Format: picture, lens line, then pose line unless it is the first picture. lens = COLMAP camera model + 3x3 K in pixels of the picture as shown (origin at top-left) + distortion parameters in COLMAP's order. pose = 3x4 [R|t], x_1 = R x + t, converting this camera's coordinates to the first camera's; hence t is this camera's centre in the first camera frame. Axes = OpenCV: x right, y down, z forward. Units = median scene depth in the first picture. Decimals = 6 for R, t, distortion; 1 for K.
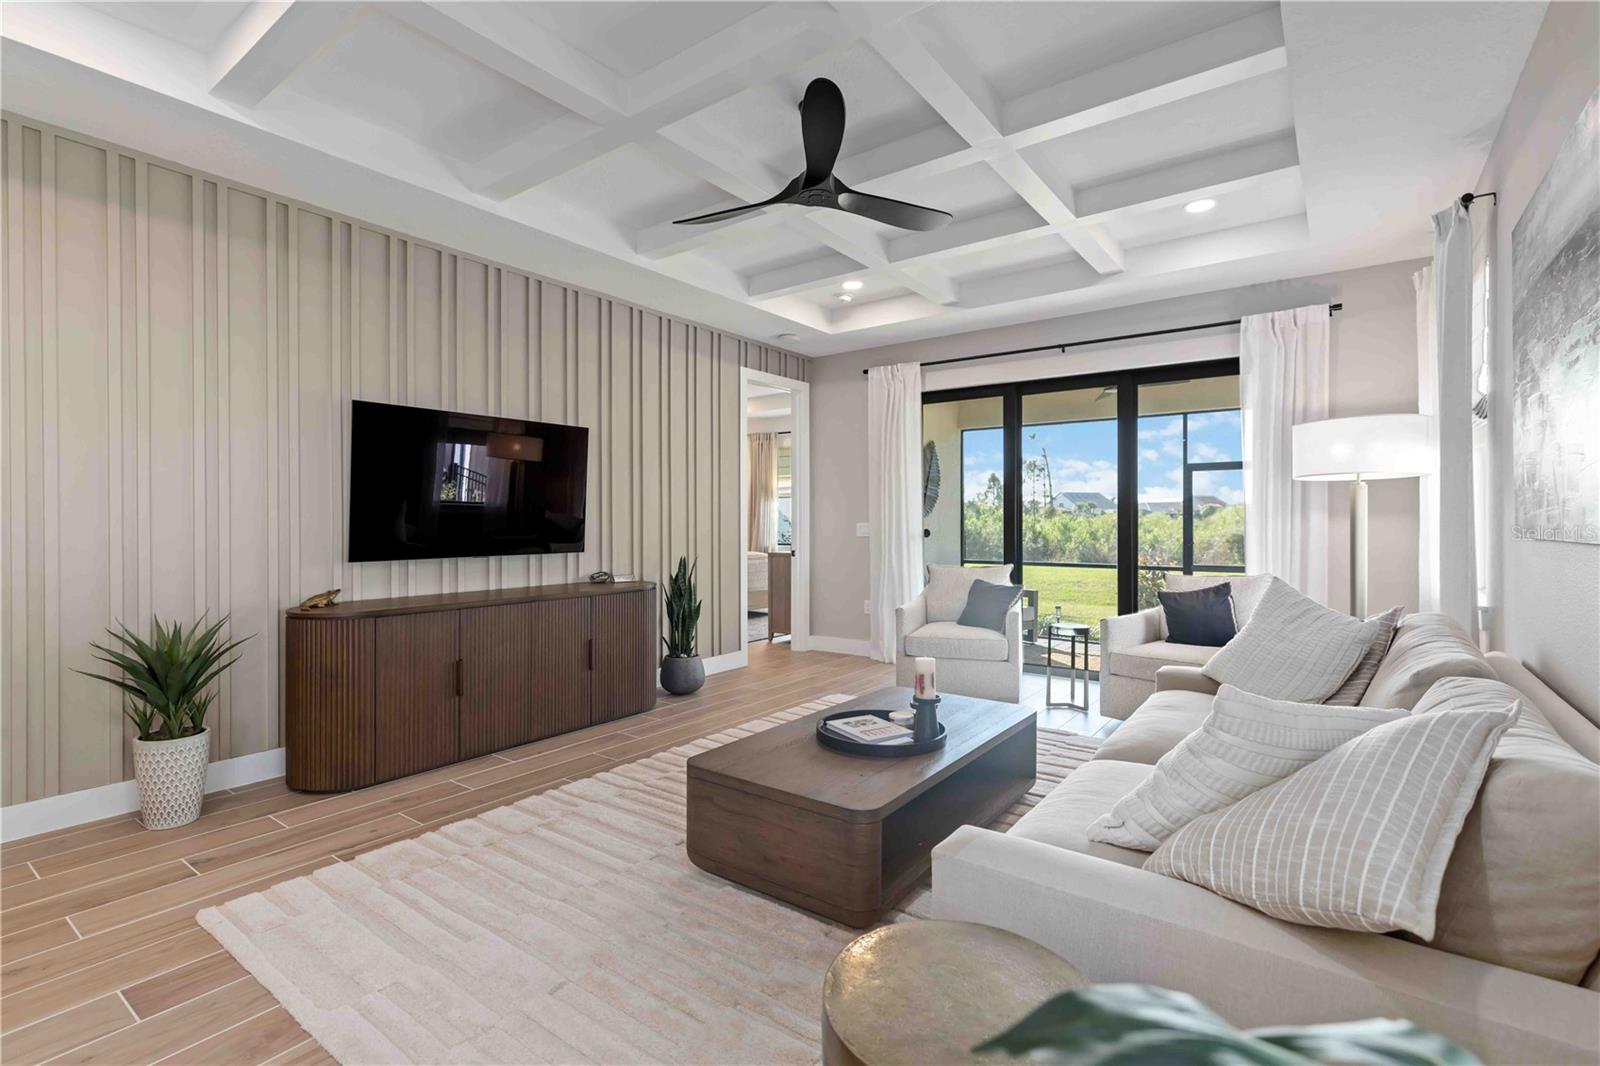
lens RADIAL K [[741.1, 0, 802.5], [0, 741.1, 525.7], [0, 0, 1]] dist [-0.000419, 0.002456]
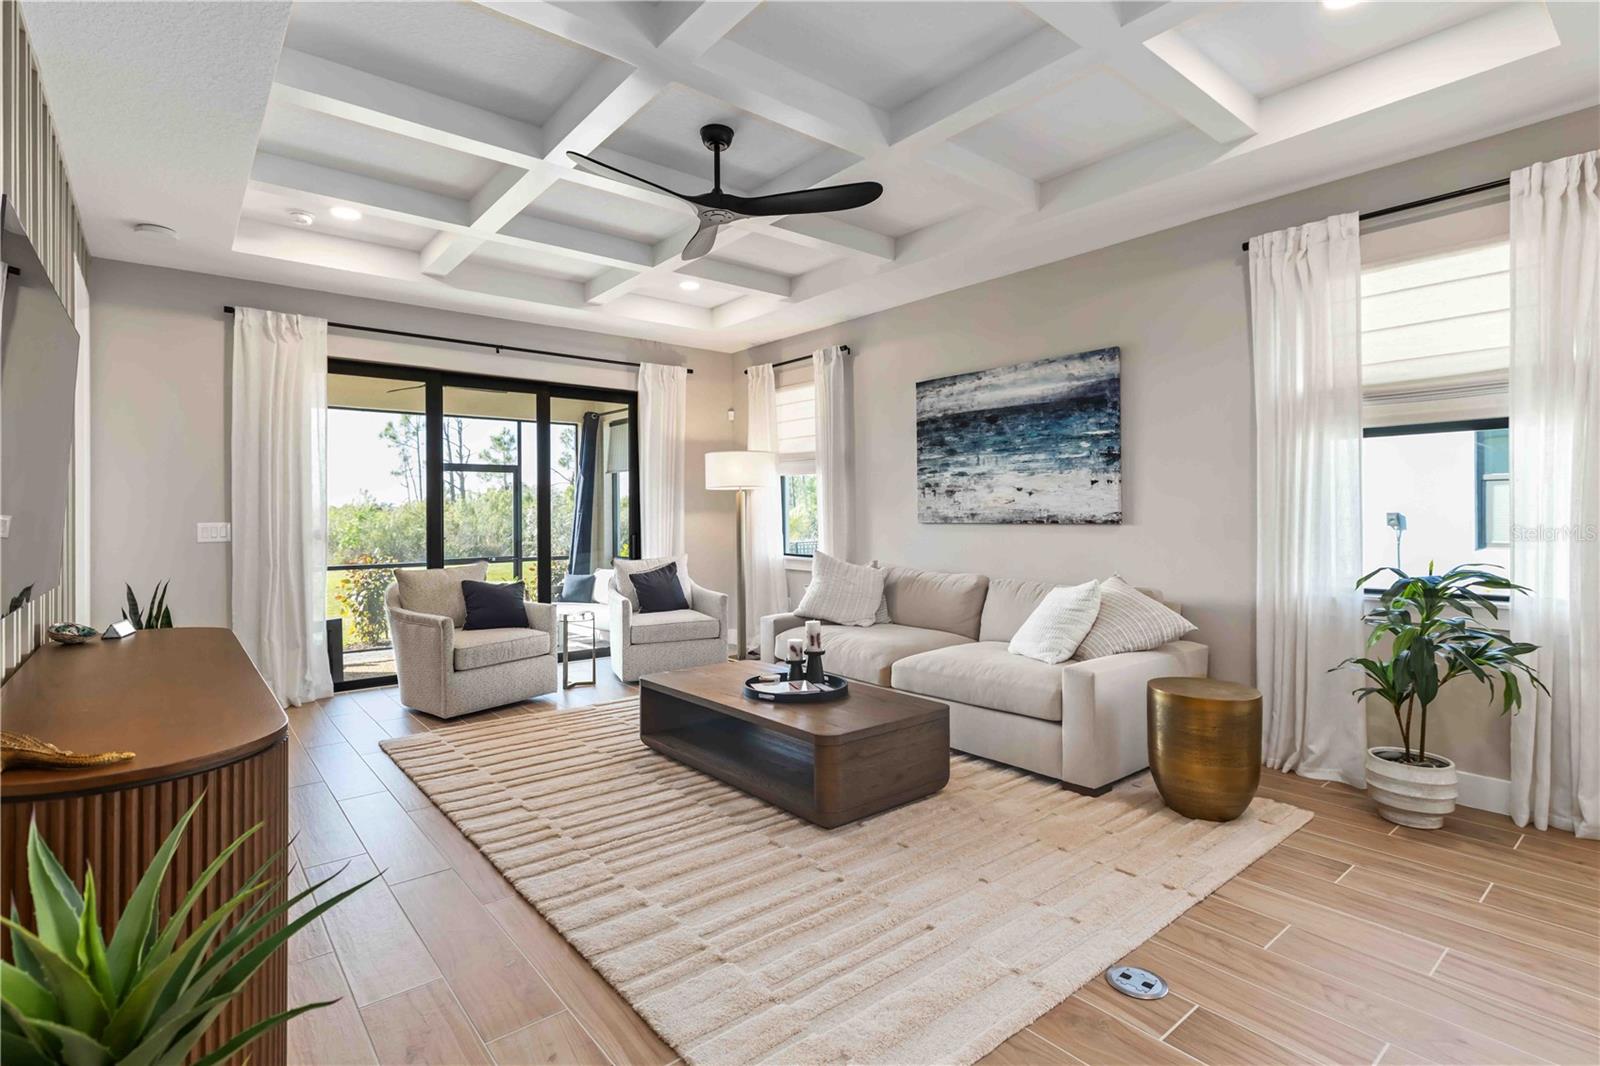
lens RADIAL K [[768.3, 0, 796.1], [0, 768.3, 511.6], [0, 0, 1]] dist [0.000964, -0.000806]
pose [[0.248572, 0.002528, 0.968610, -0.575644], [0.013808, 0.999886, -0.006153, -0.002740], [-0.968515, 0.014904, 0.248508, 0.341946]]
